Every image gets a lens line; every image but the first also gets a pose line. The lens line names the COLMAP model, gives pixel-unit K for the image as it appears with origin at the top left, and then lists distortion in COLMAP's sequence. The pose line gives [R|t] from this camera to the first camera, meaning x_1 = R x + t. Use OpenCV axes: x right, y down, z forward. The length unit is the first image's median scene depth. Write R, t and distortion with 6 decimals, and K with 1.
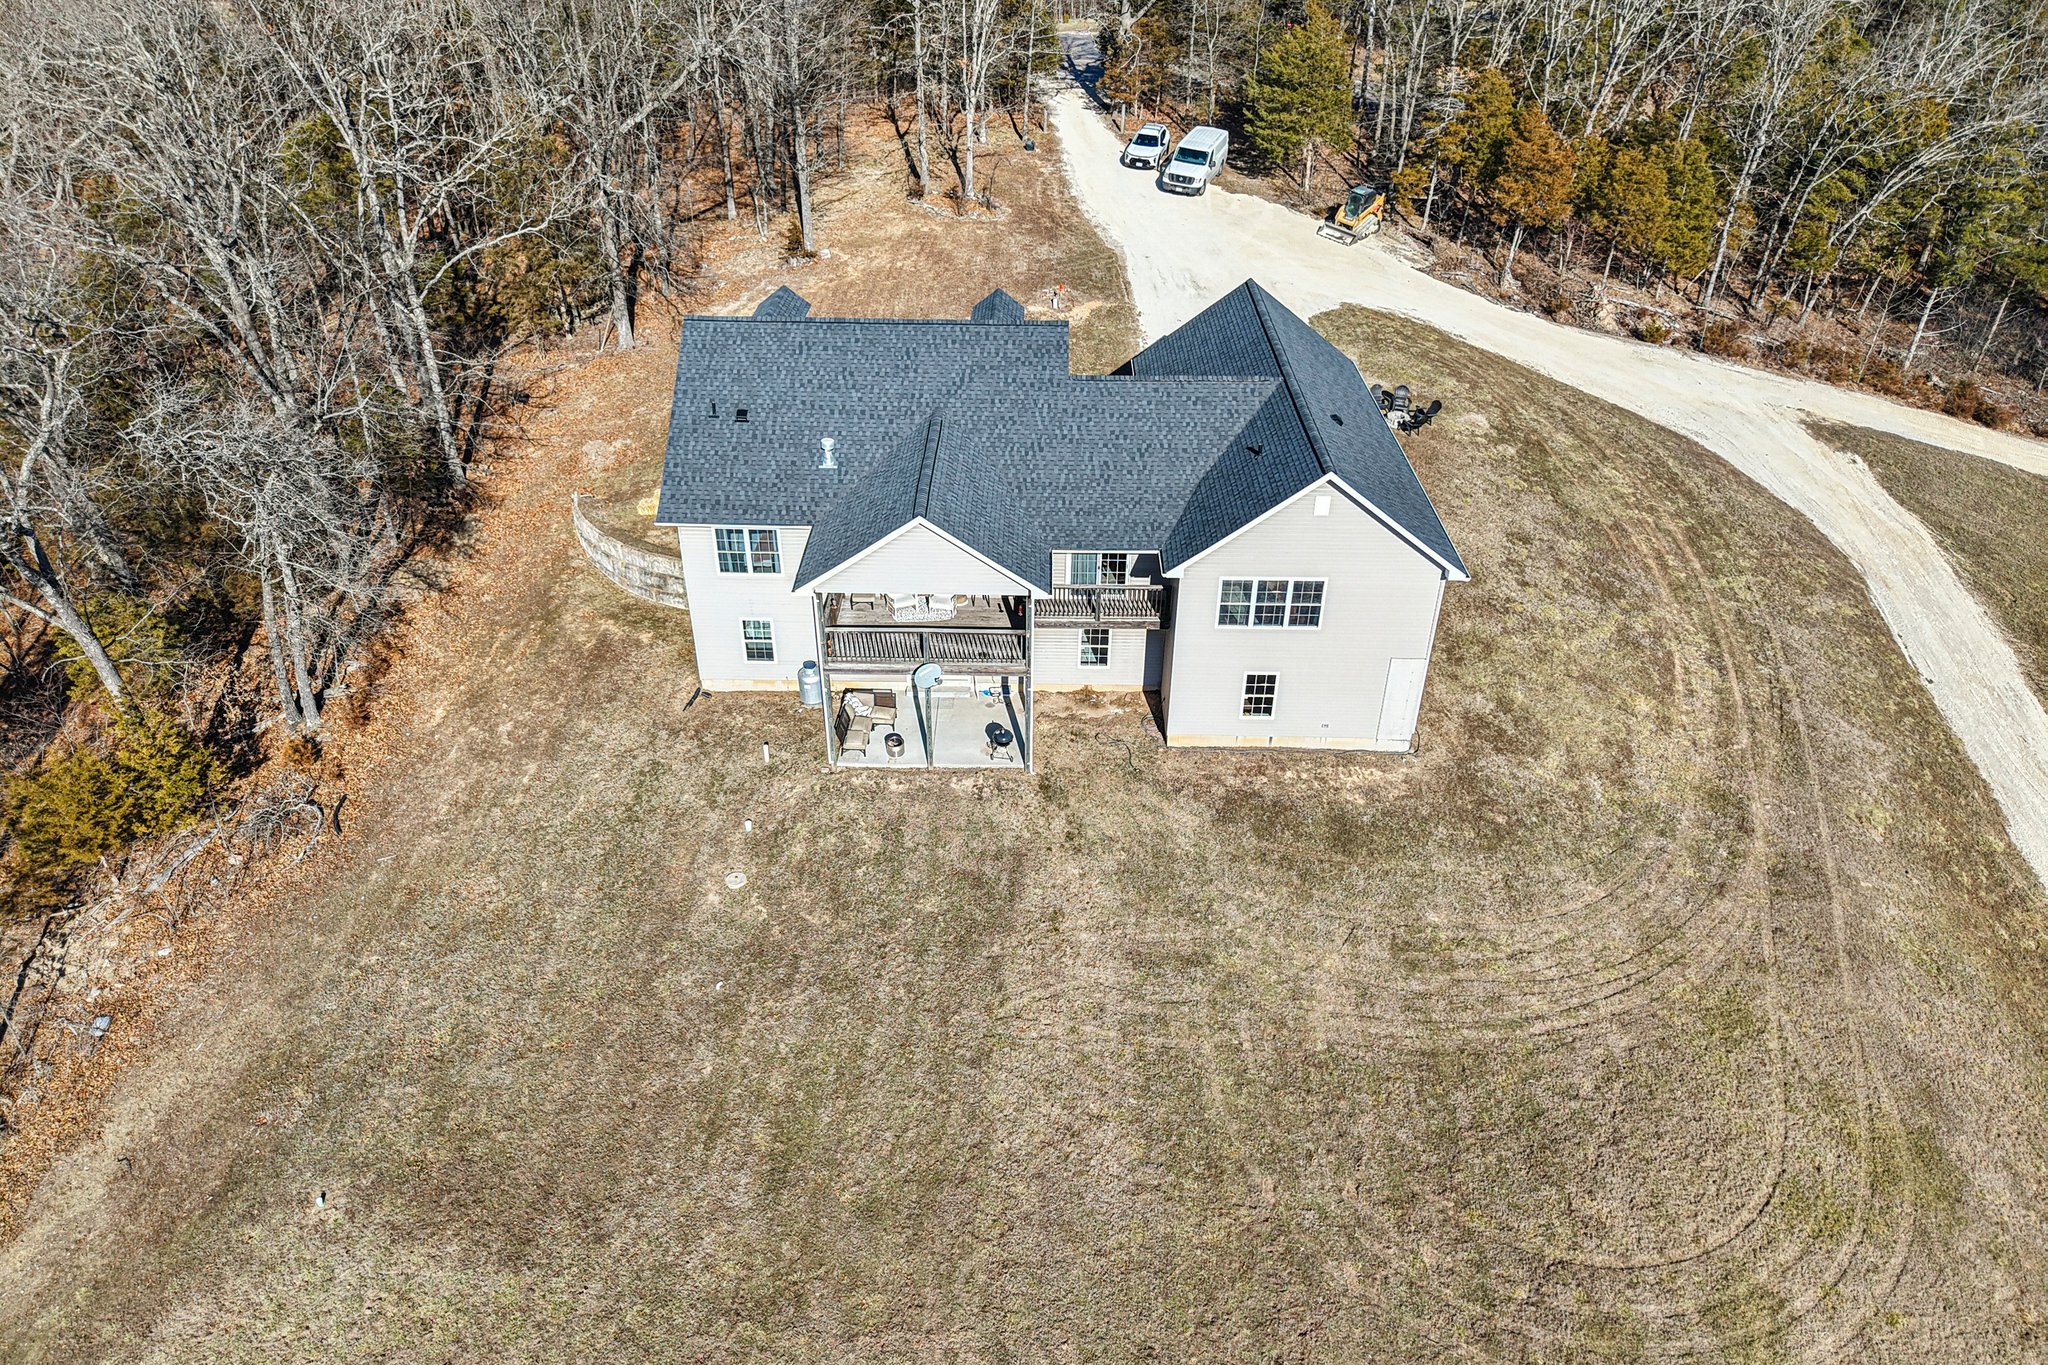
lens RADIAL K [[1346.4, 0, 1024.0], [0, 1346.4, 682.5], [0, 0, 1]] dist [0.160716, -0.362048]
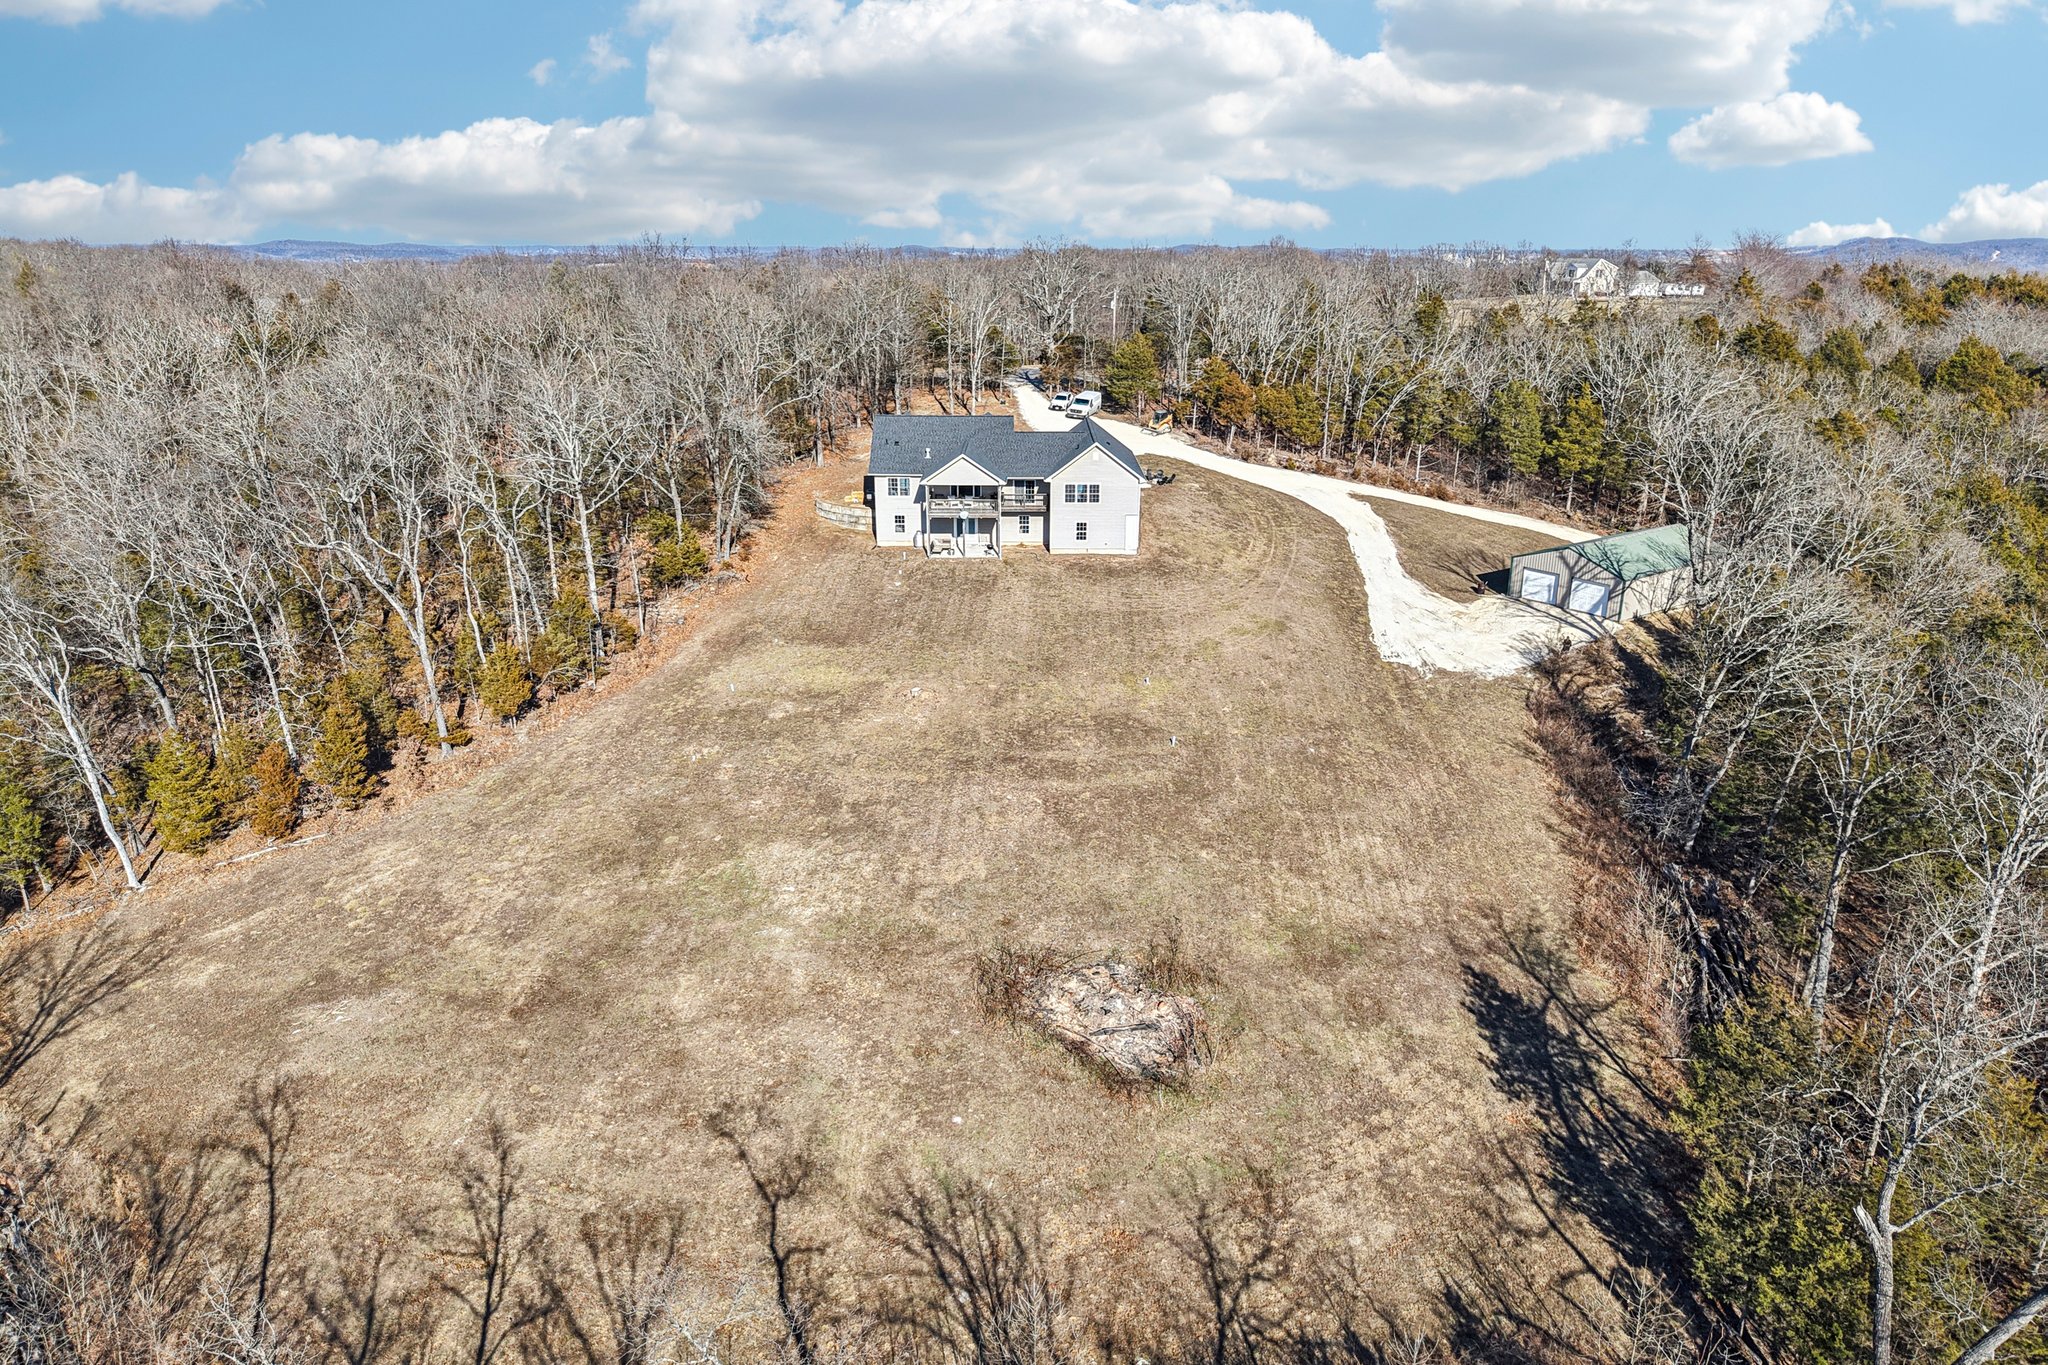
lens RADIAL K [[1346.4, 0, 1024.0], [0, 1346.4, 682.5], [0, 0, 1]] dist [0.160716, -0.362048]
pose [[0.999920, -0.006852, 0.010633, 0.022274], [0.009339, 0.966838, -0.255218, 1.014904], [-0.008532, 0.255297, 0.966825, -1.607797]]
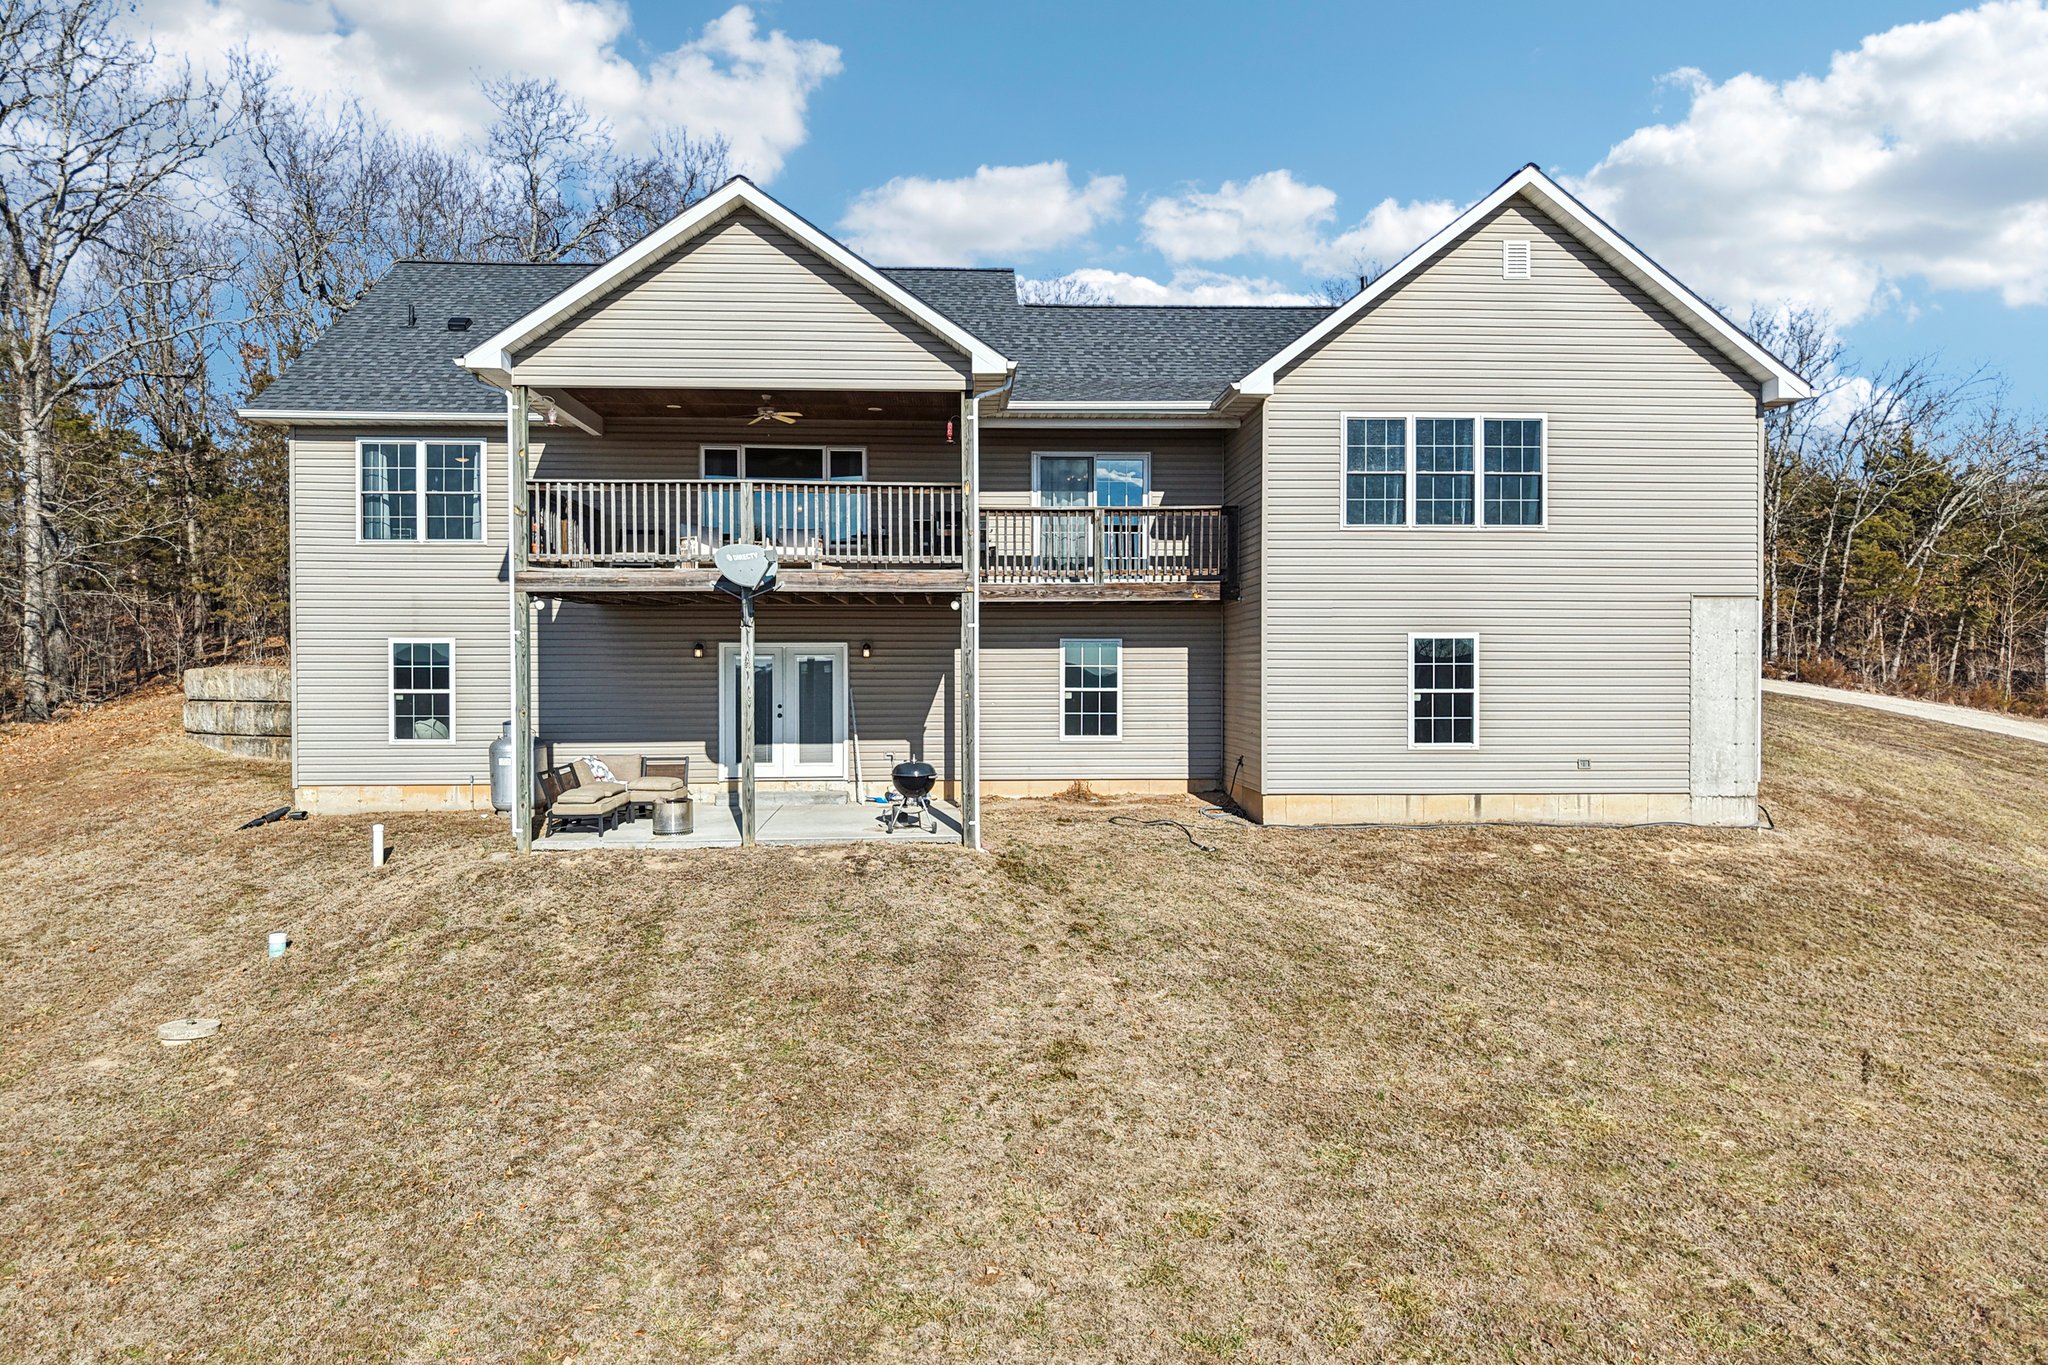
lens RADIAL K [[1371.9, 0, 1024.0], [0, 1371.9, 682.5], [0, 0, 1]] dist [0.010330, -0.007239]
pose [[0.997480, -0.009653, 0.070288, -0.010252], [0.045501, 0.847172, -0.529367, 0.257425], [-0.054436, 0.531231, 0.845477, 0.584525]]
